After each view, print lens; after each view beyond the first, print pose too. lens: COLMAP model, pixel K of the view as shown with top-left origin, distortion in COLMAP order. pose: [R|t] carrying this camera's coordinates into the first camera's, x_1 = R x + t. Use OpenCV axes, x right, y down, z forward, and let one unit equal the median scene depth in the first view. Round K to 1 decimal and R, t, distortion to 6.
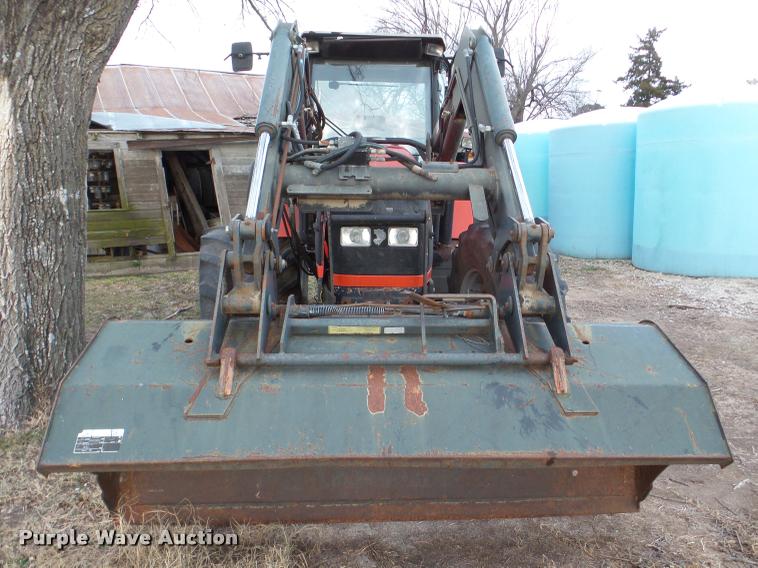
lens RADIAL K [[596.8, 0, 379.0], [0, 596.8, 284.0], [0, 0, 1]] dist [-0.012564, -0.008360]
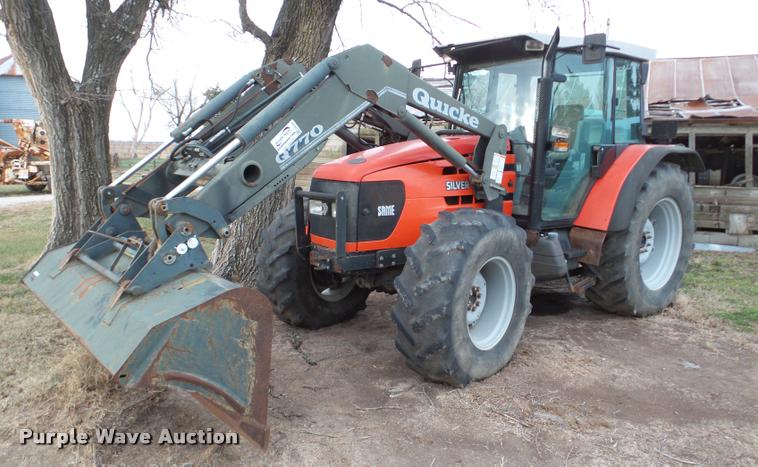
lens RADIAL K [[502.9, 0, 379.0], [0, 502.9, 233.5], [0, 0, 1]] dist [-0.004088, -0.001035]
pose [[0.646478, 0.132177, -0.751395, 0.797626], [-0.149193, 0.987766, 0.045396, -0.081562], [0.748203, 0.082755, 0.658289, 0.304492]]
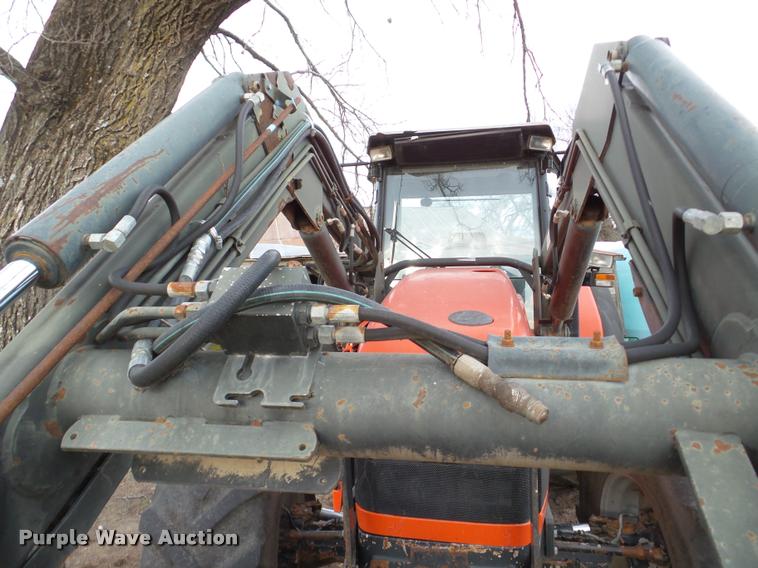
lens RADIAL K [[512.2, 0, 379.0], [0, 512.2, 284.0], [0, 0, 1]] dist [0.005951, -0.001941]
pose [[0.973211, -0.028164, -0.228180, 0.047570], [-0.015490, 0.982182, -0.187295, -0.113990], [0.229389, 0.185812, 0.955434, 0.457027]]
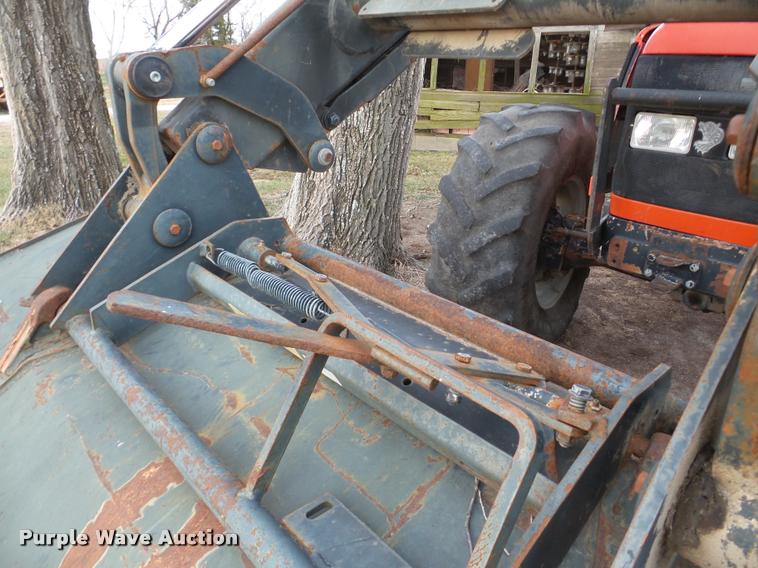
lens RADIAL K [[515.9, 0, 386.5], [0, 515.9, 257.9], [0, 0, 1]] dist [0.001944, -0.003625]
pose [[0.657734, 0.271702, -0.702541, 0.134787], [-0.146968, 0.961045, 0.234081, -0.037198], [0.738773, -0.050712, 0.672043, 0.430111]]
